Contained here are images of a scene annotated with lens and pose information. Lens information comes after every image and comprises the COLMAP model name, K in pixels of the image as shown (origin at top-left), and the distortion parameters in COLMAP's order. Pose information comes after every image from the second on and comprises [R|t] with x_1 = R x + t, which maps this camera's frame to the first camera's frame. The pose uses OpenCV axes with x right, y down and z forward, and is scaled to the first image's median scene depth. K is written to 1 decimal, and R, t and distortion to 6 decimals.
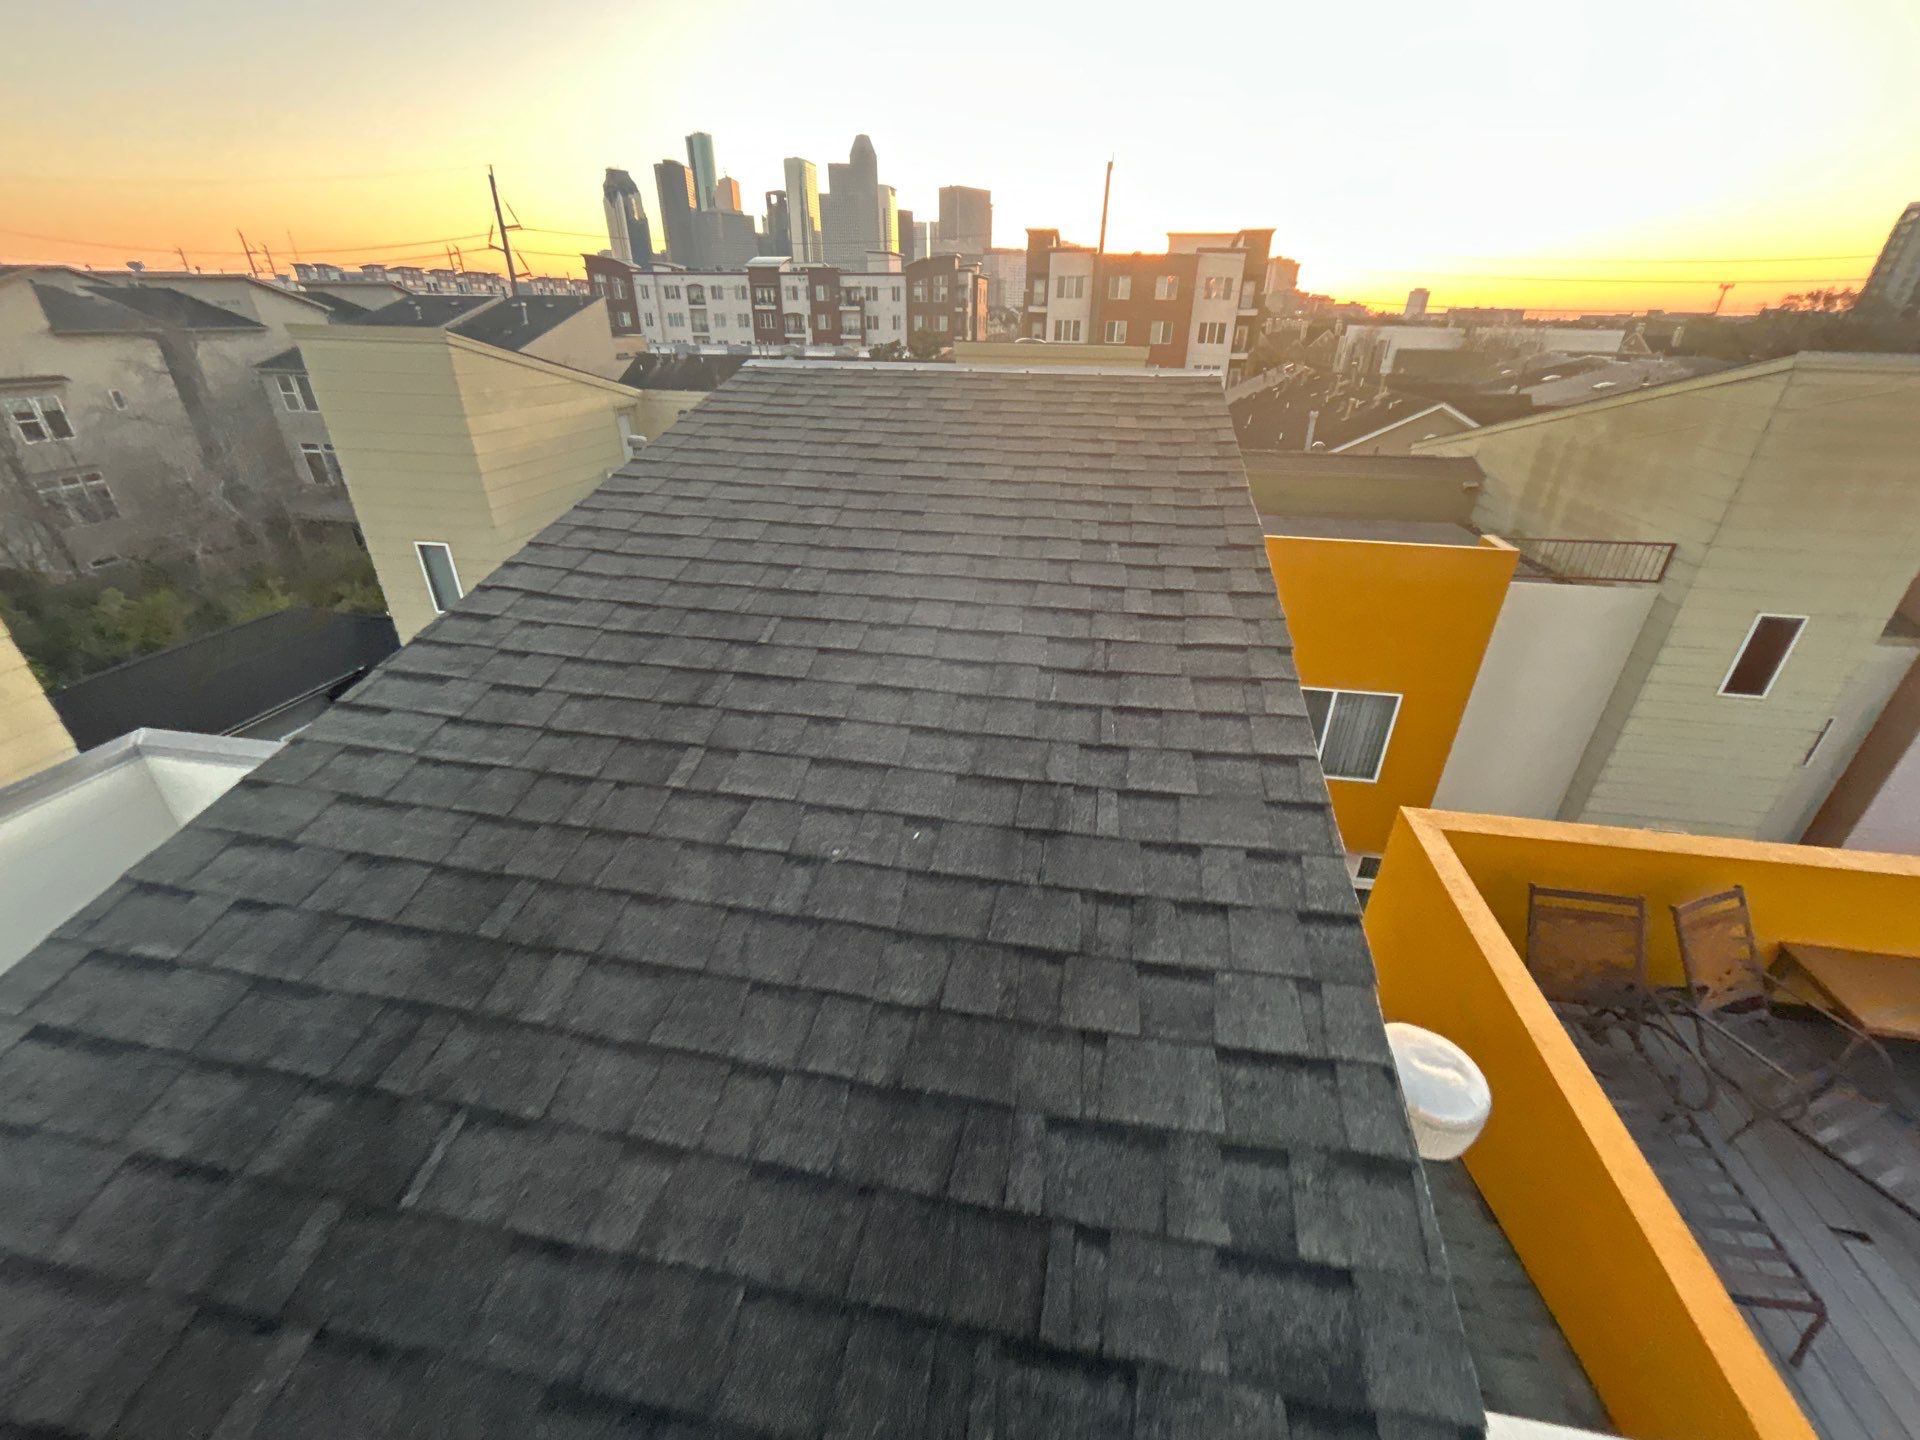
lens RADIAL K [[754.6, 0, 962.9], [0, 754.6, 715.2], [0, 0, 1]] dist [0.002578, -0.000661]
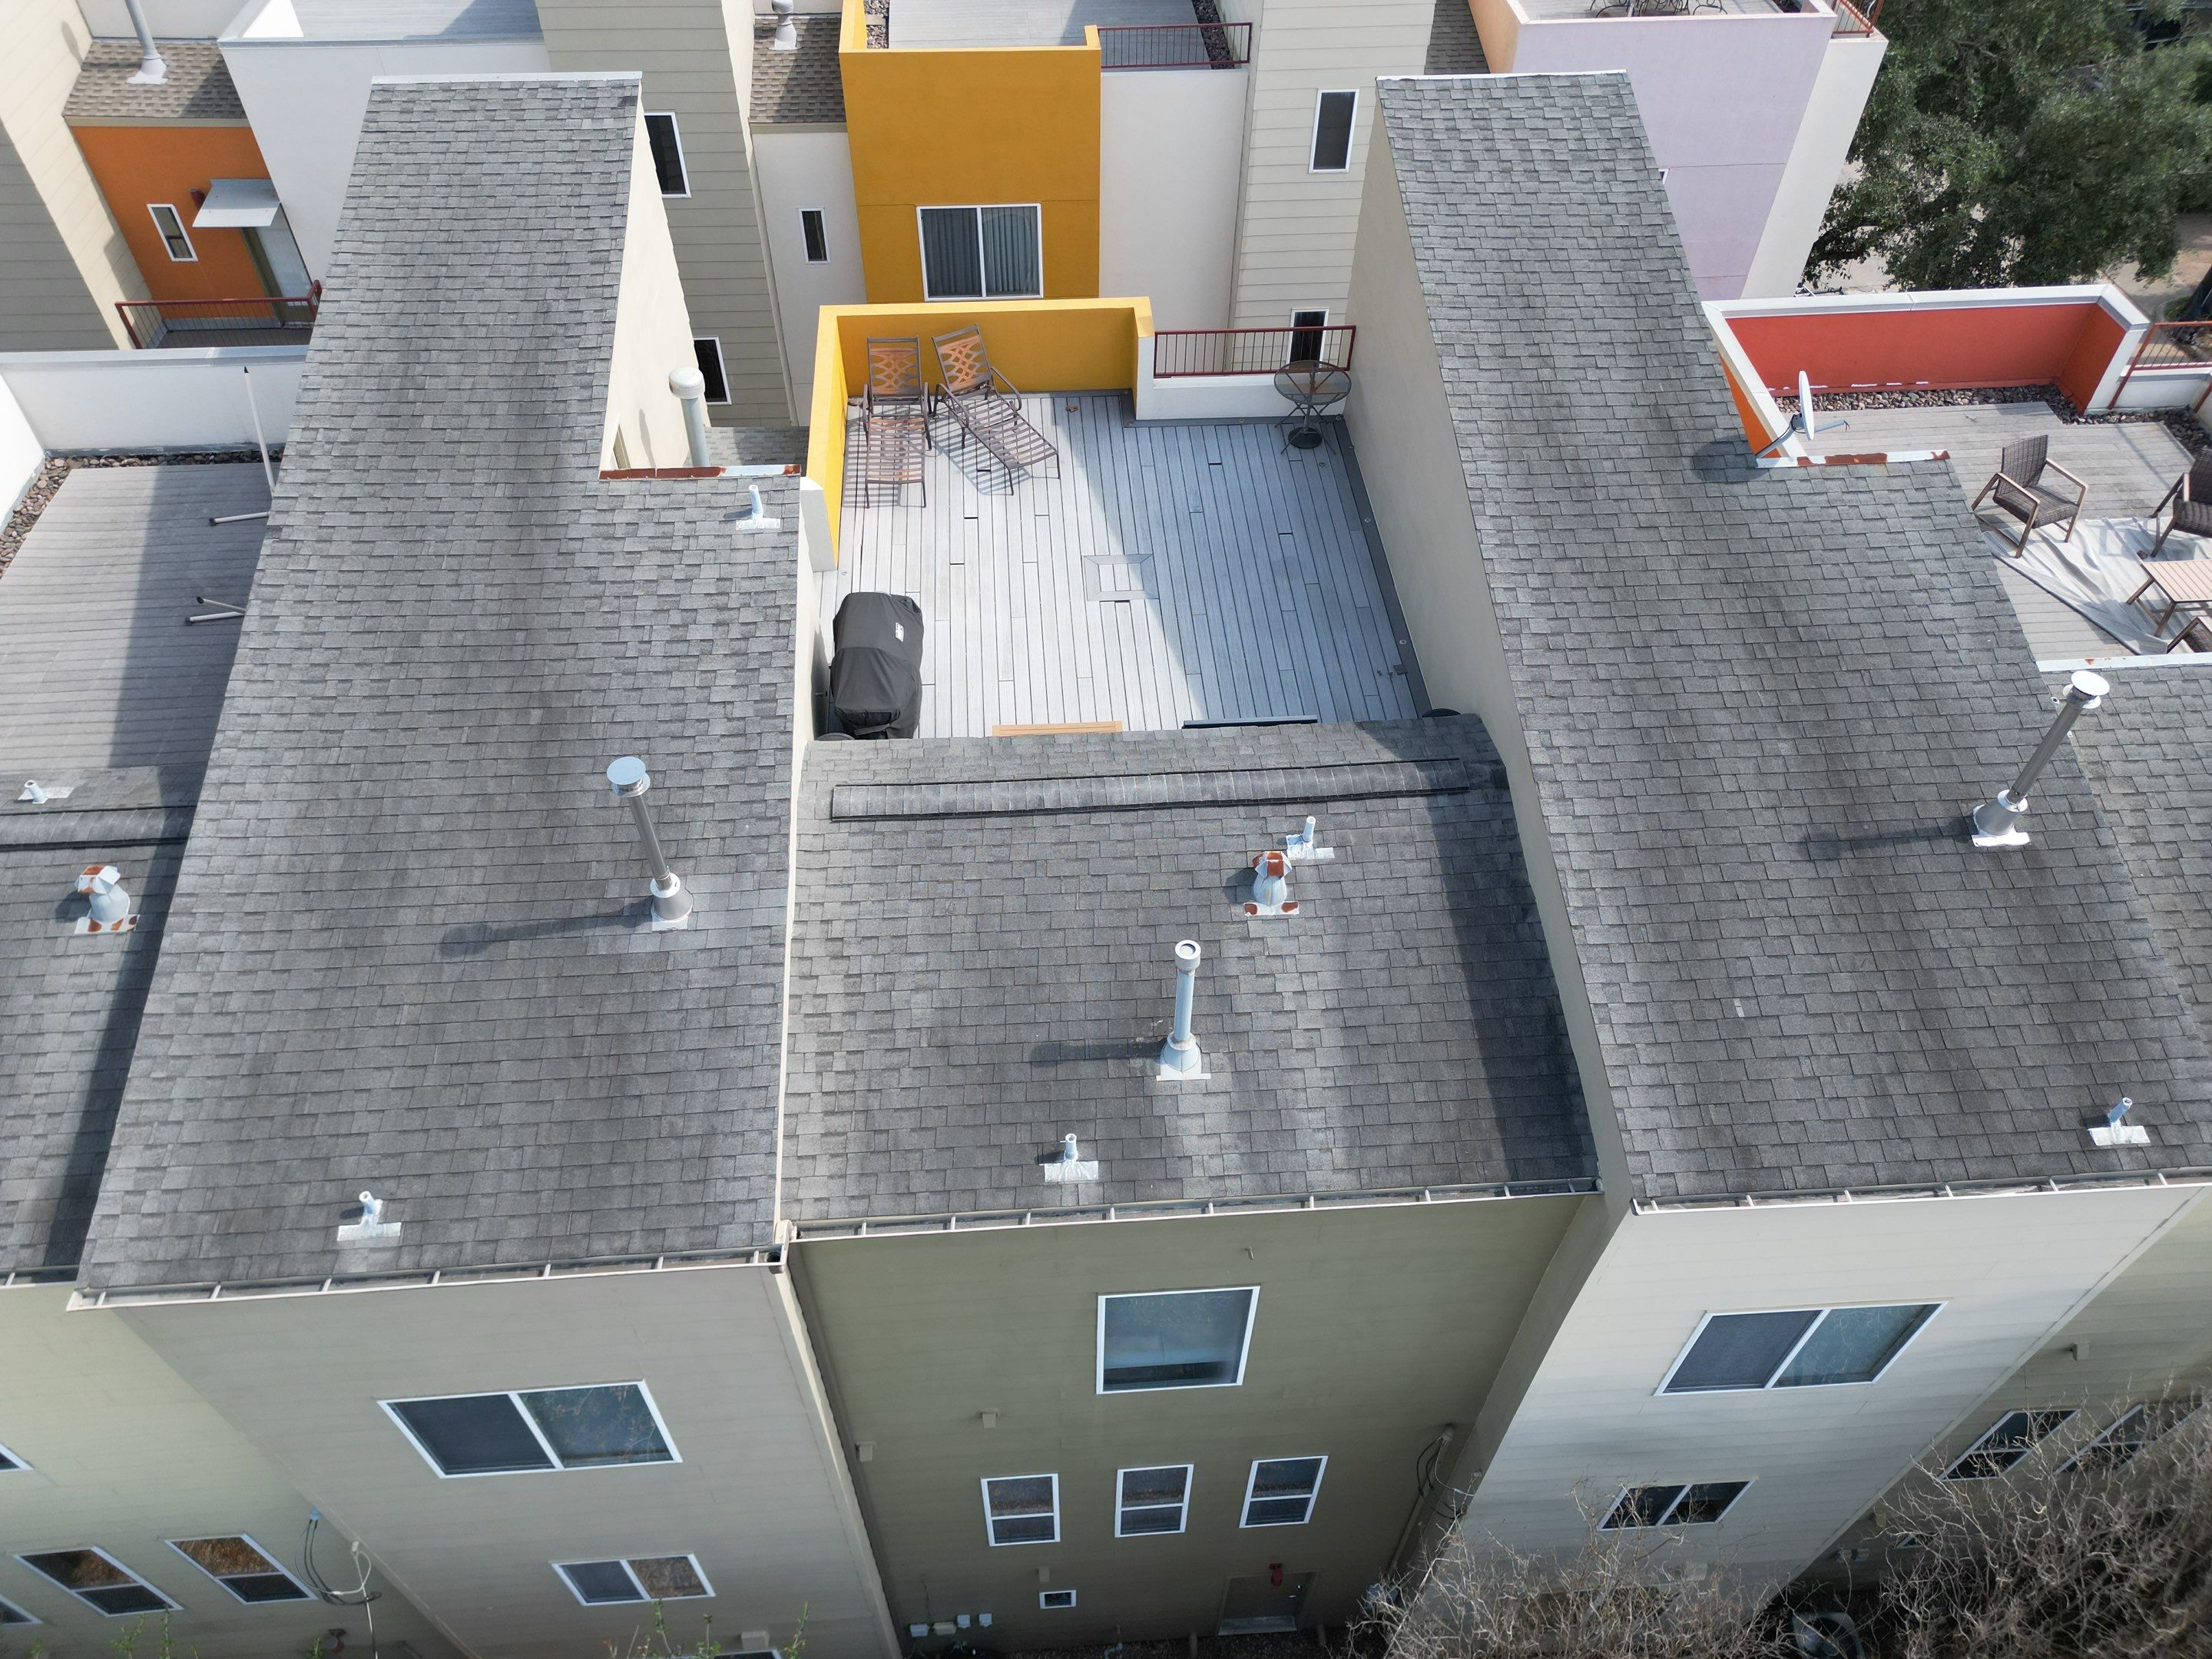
lens RADIAL K [[1545.8, 0, 1119.6], [0, 1545.8, 827.5], [0, 0, 1]] dist [0.030706, -0.010959]
pose [[0.970706, -0.175872, 0.163704, 0.747206], [0.106171, 0.925176, 0.364386, 0.000851], [-0.215540, -0.336331, 0.916746, -4.922266]]
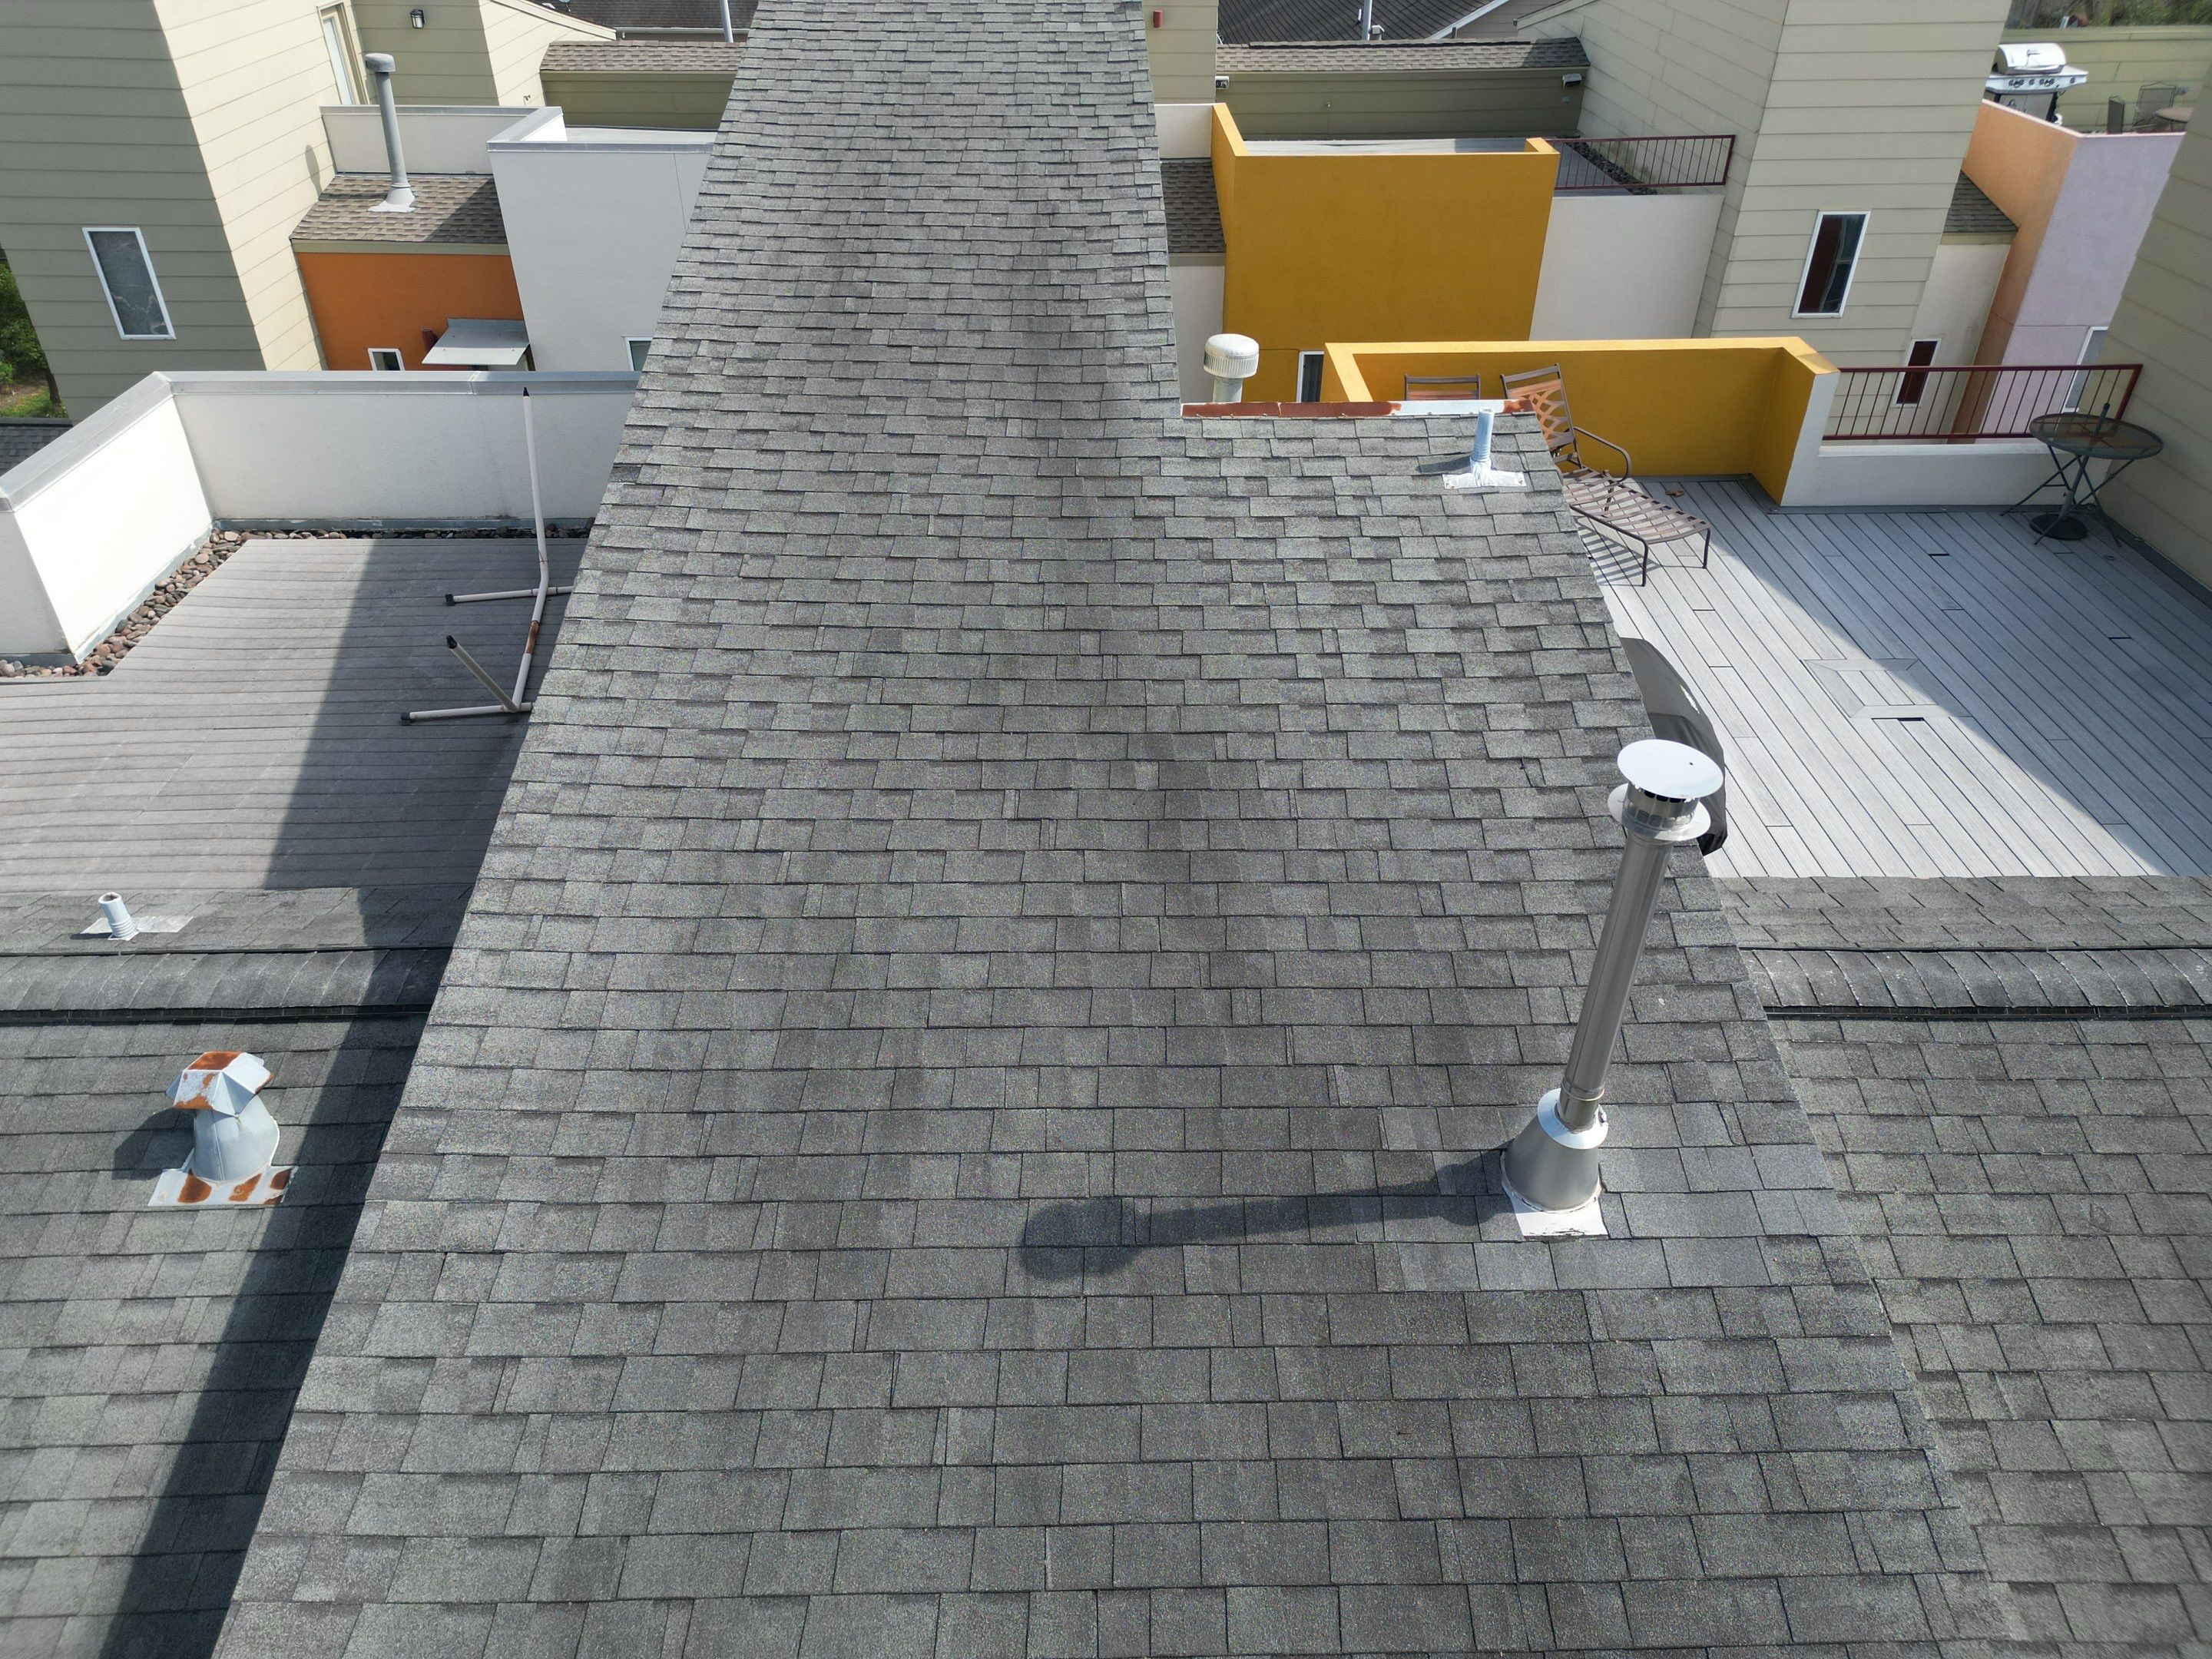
lens RADIAL K [[1546.1, 0, 1095.8], [0, 1546.1, 812.9], [0, 0, 1]] dist [0.062821, -0.067363]
pose [[0.981969, -0.113533, 0.151149, -0.446155], [0.095621, 0.988044, 0.120934, 0.902775], [-0.163072, -0.104300, 0.981086, -2.562986]]
